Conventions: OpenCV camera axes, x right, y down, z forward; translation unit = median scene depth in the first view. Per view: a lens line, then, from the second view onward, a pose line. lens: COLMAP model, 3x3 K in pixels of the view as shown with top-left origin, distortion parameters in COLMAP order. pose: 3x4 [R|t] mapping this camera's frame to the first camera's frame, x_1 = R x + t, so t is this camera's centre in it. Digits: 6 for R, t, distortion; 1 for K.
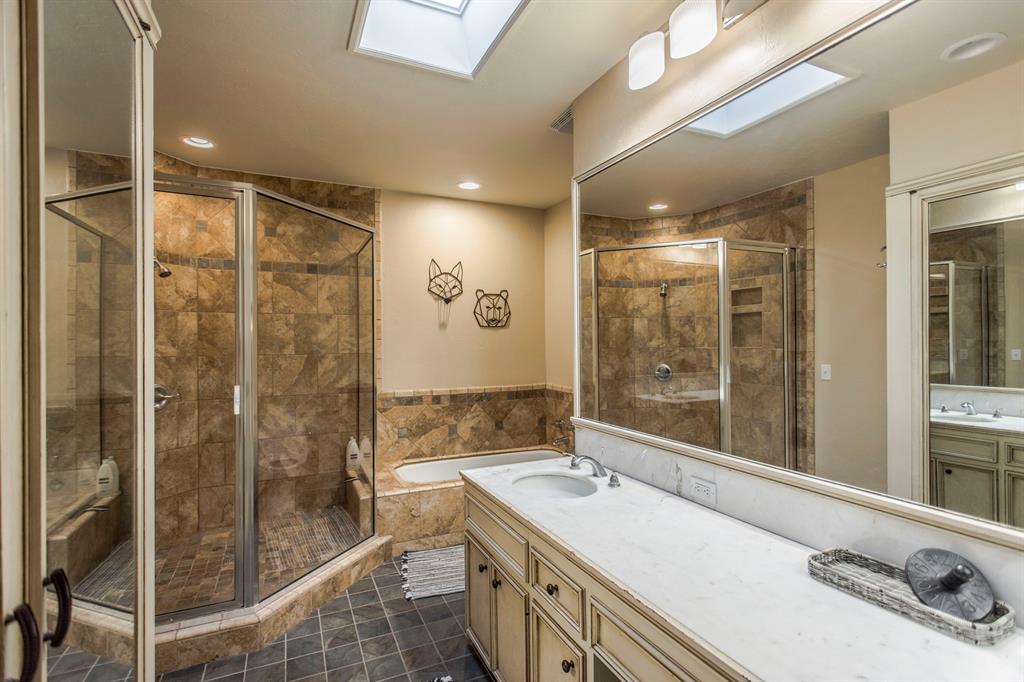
lens RADIAL K [[494.4, 0, 514.3], [0, 494.4, 339.9], [0, 0, 1]] dist [0.004281, 0.001684]
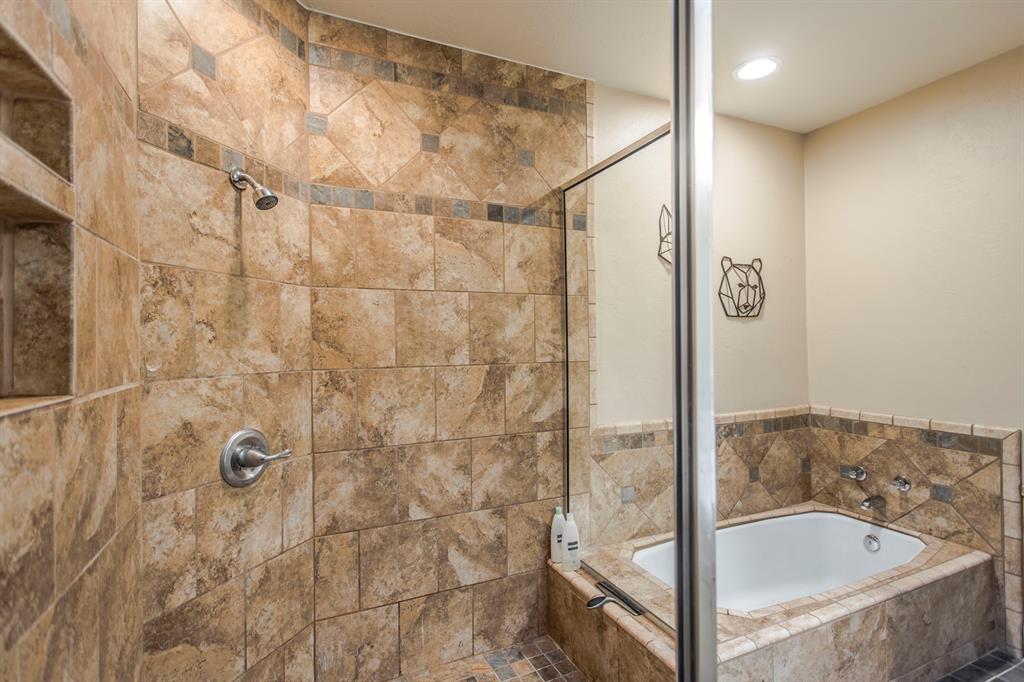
lens RADIAL K [[494.4, 0, 511.2], [0, 494.4, 340.4], [0, 0, 1]] dist [0.004281, 0.001684]
pose [[0.999958, -0.007420, -0.005349, -0.389904], [0.007401, 0.999966, -0.003544, 0.004097], [0.005375, 0.003504, 0.999979, 0.436769]]
